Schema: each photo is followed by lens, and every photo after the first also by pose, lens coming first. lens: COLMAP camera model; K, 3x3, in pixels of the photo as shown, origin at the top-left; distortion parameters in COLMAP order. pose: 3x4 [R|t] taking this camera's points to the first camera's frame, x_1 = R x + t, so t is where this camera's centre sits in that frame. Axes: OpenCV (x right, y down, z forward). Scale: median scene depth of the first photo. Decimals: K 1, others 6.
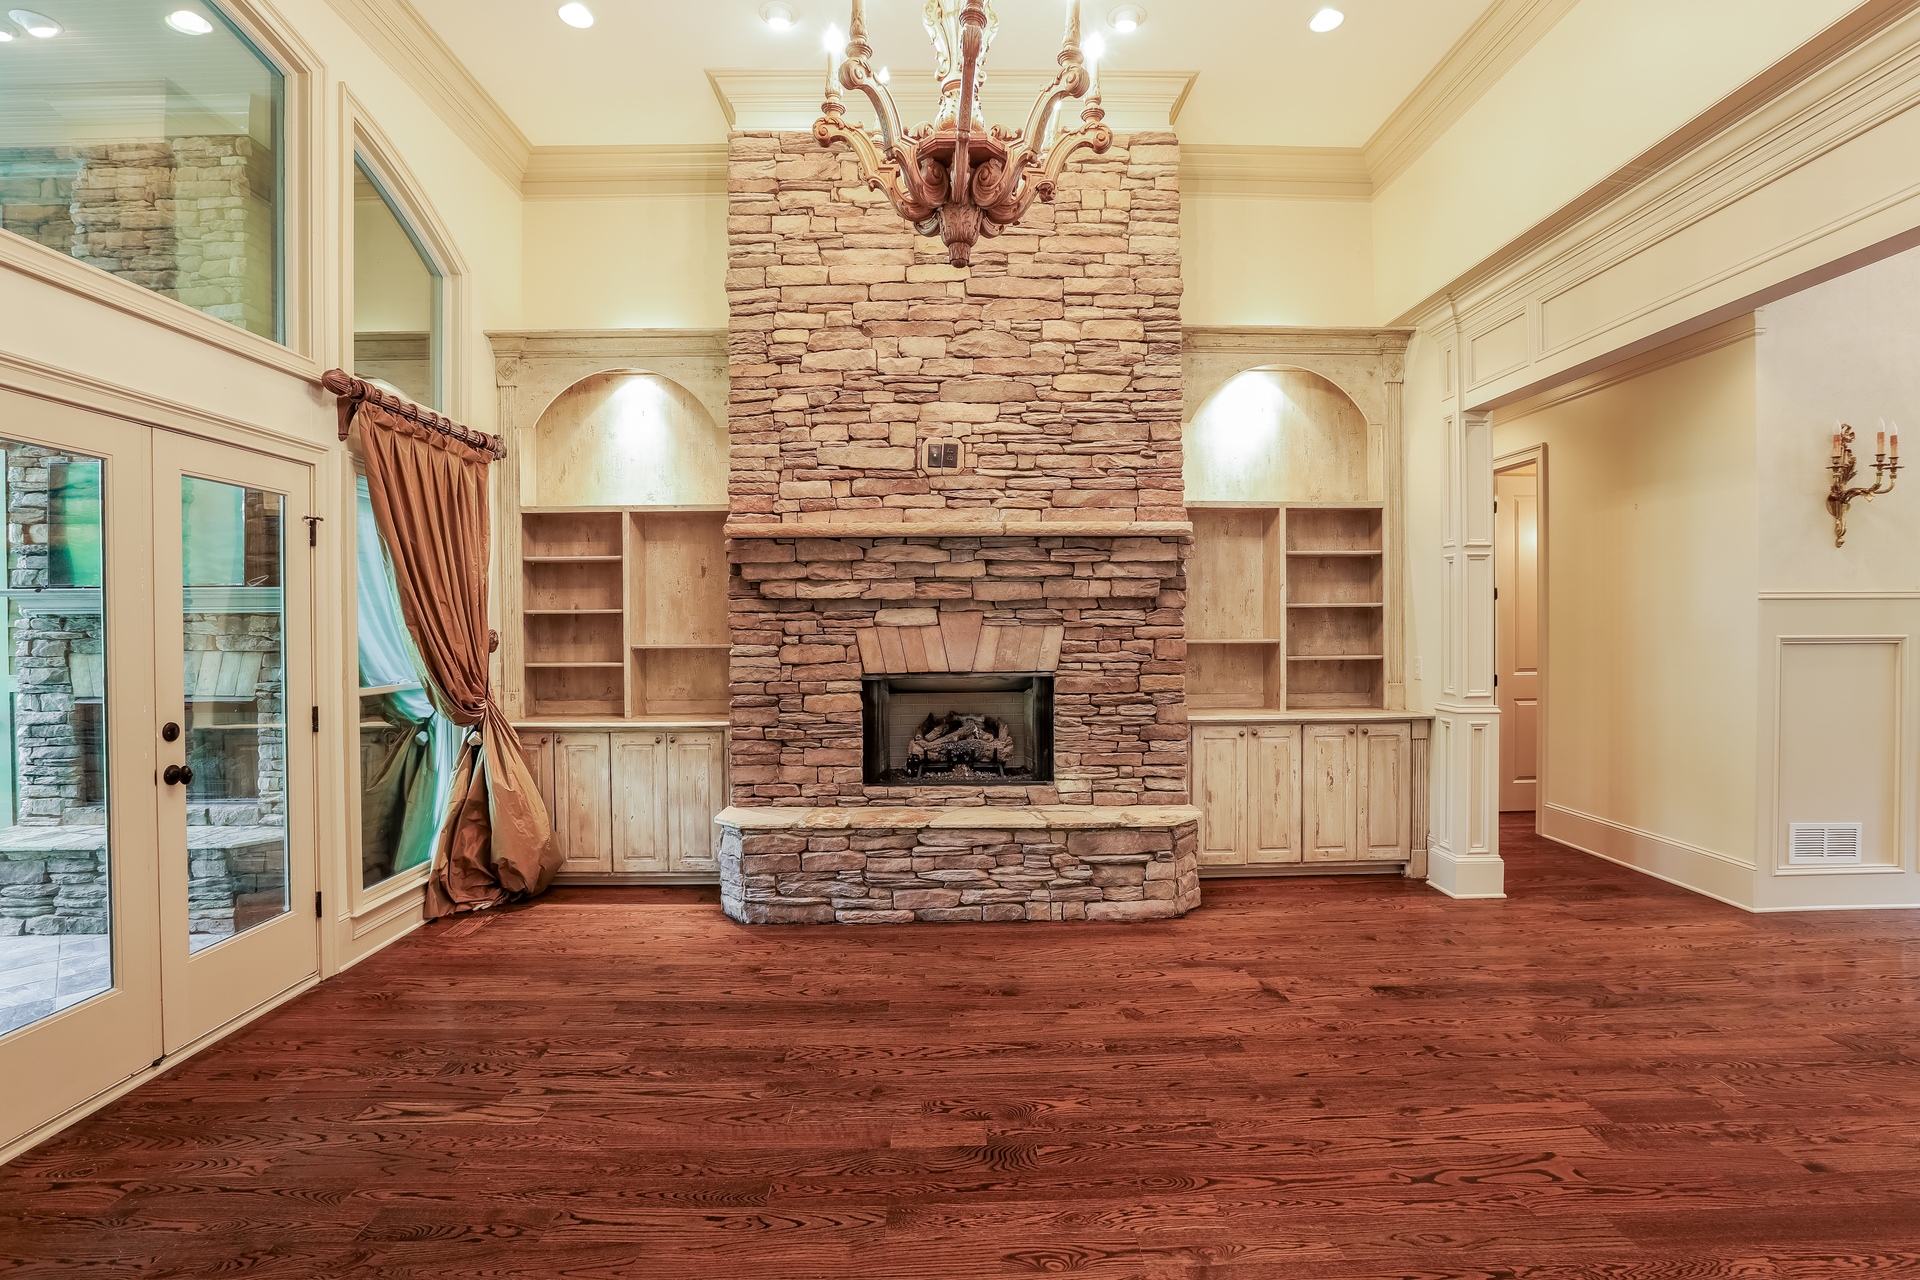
lens RADIAL K [[871.7, 0, 960.0], [0, 871.7, 640.0], [0, 0, 1]] dist [-0.055905, 0.013168]
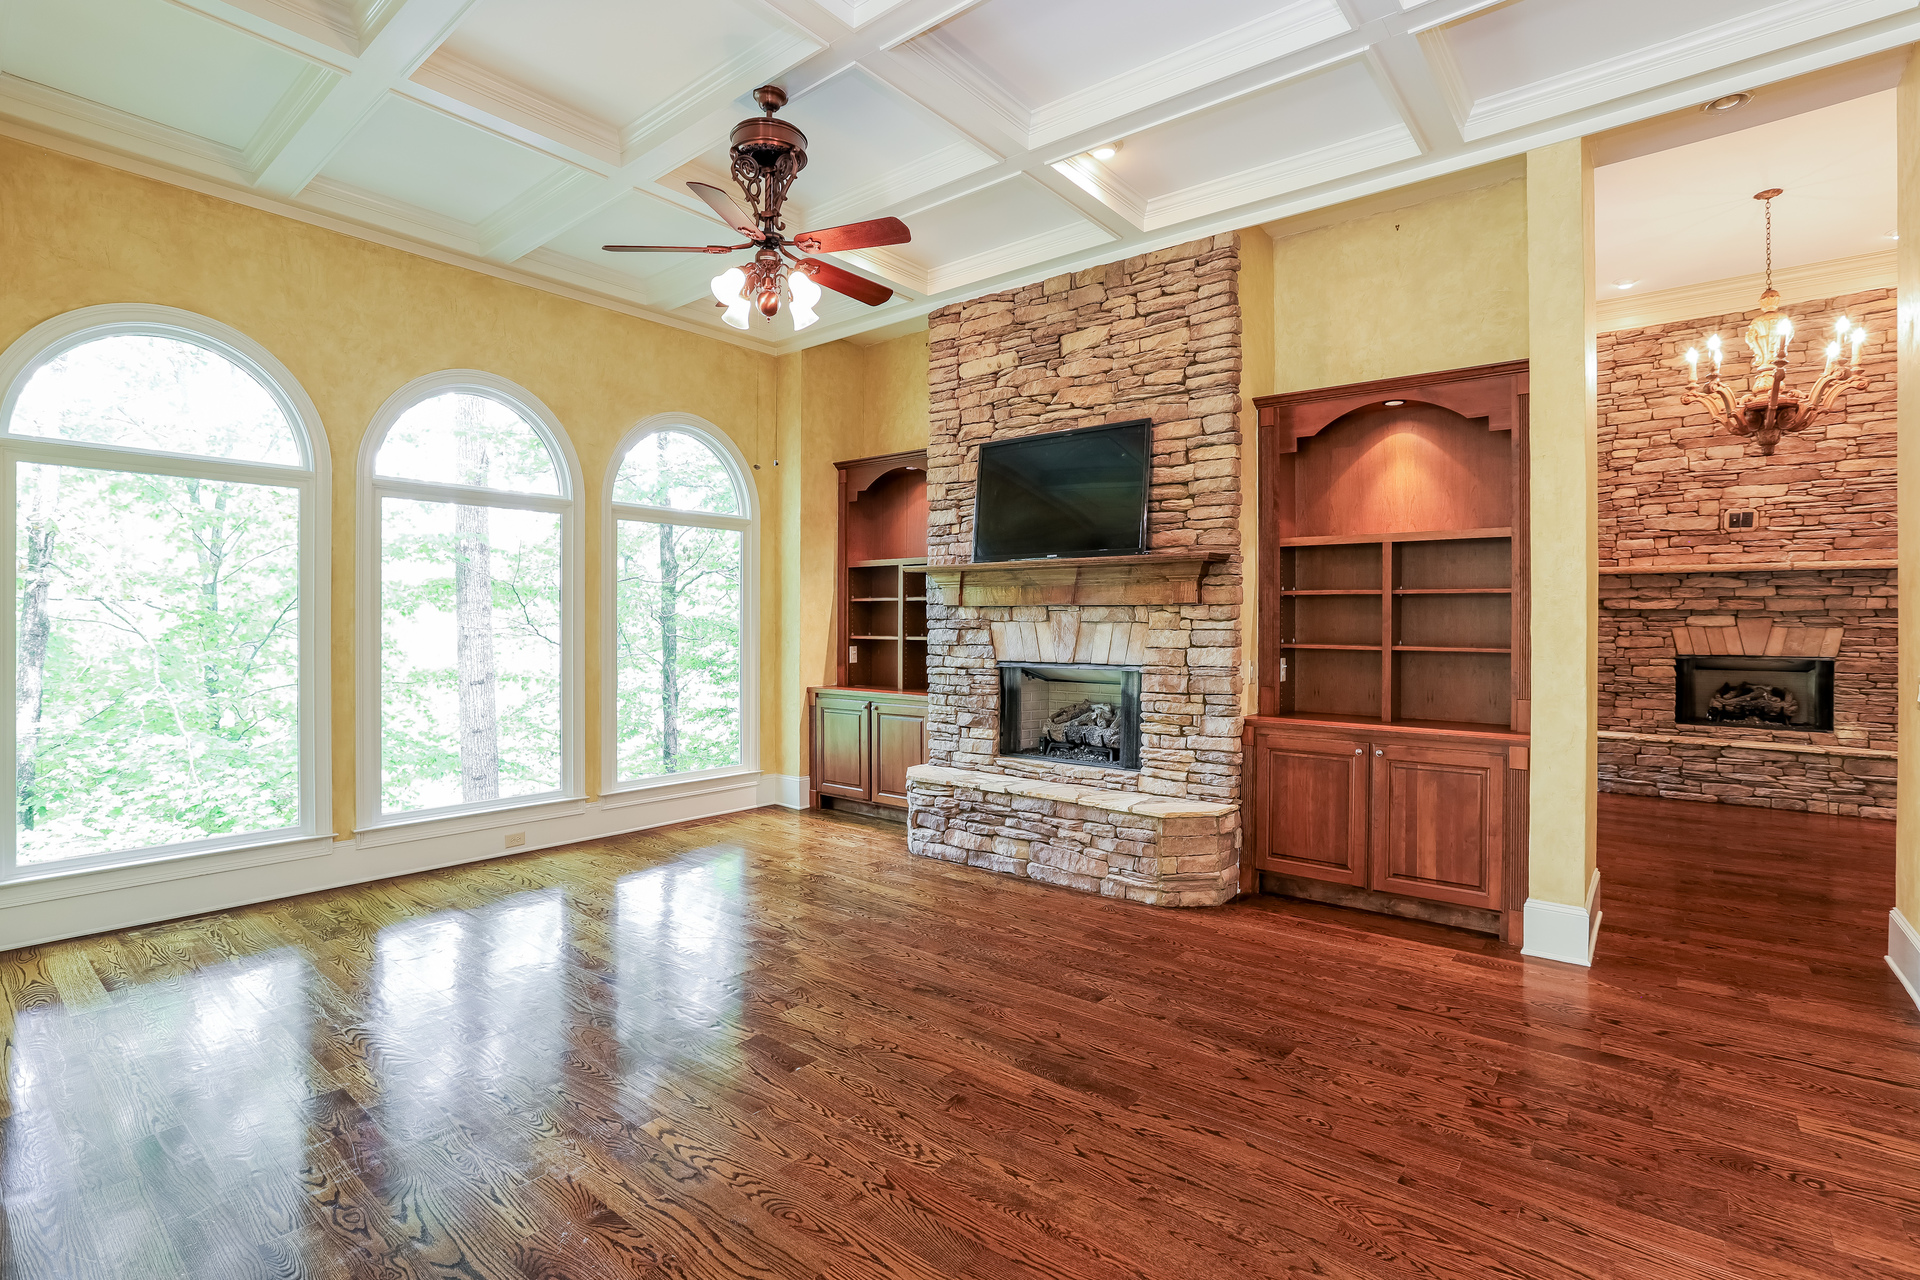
lens RADIAL K [[896.8, 0, 966.2], [0, 896.8, 619.0], [0, 0, 1]] dist [-0.036364, 0.012606]
pose [[0.768337, 0.010526, -0.639959, -0.078906], [-0.021518, 0.999724, -0.009391, 0.015529], [0.639684, 0.020986, 0.768351, -1.143367]]
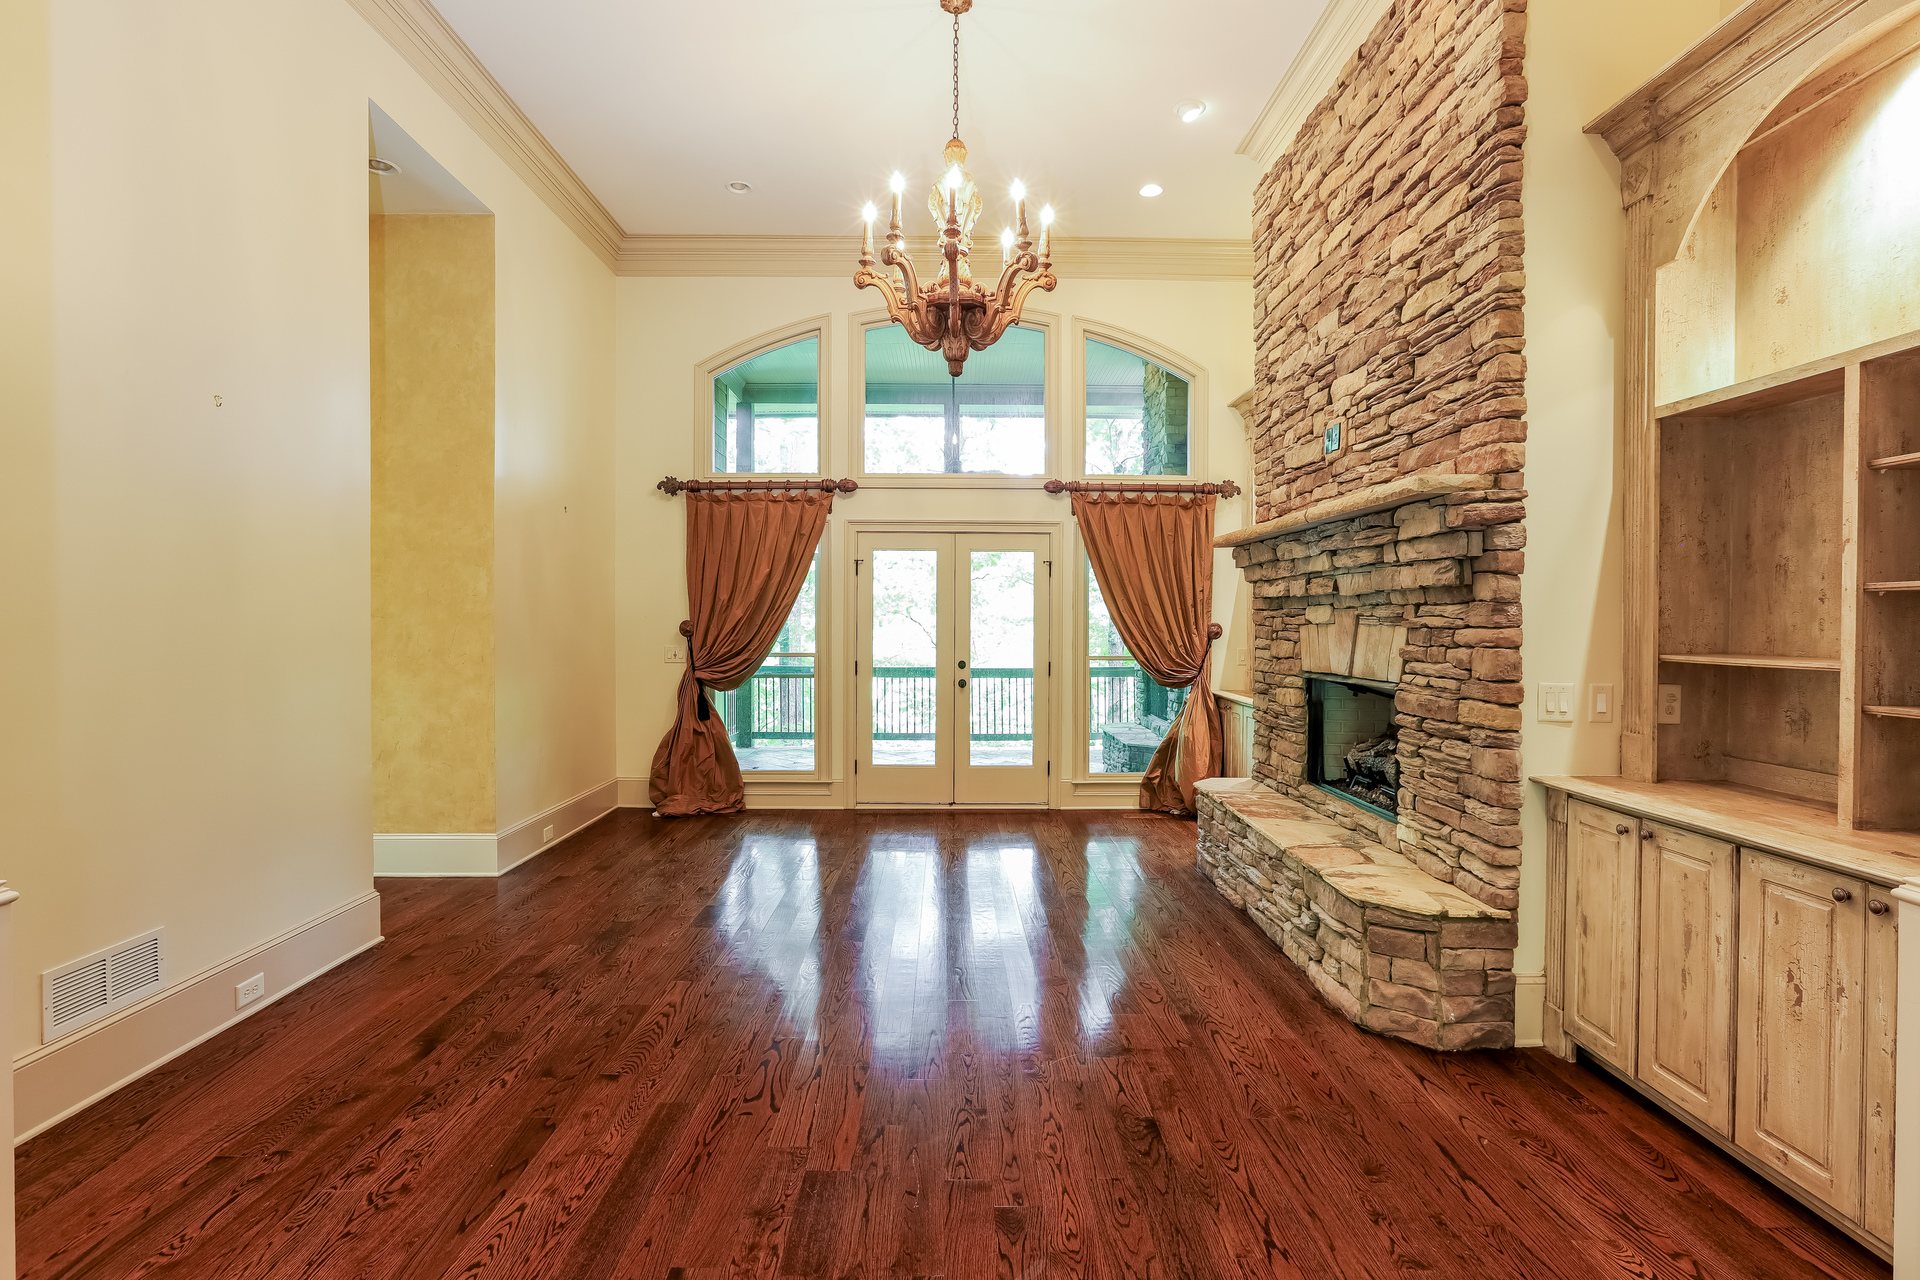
lens RADIAL K [[871.7, 0, 960.0], [0, 871.7, 640.0], [0, 0, 1]] dist [-0.055905, 0.013168]
pose [[-0.011398, 0.030022, -0.999484, 0.893505], [-0.018398, 0.999374, 0.030229, -0.019717], [0.999766, 0.018733, -0.010838, 0.615829]]
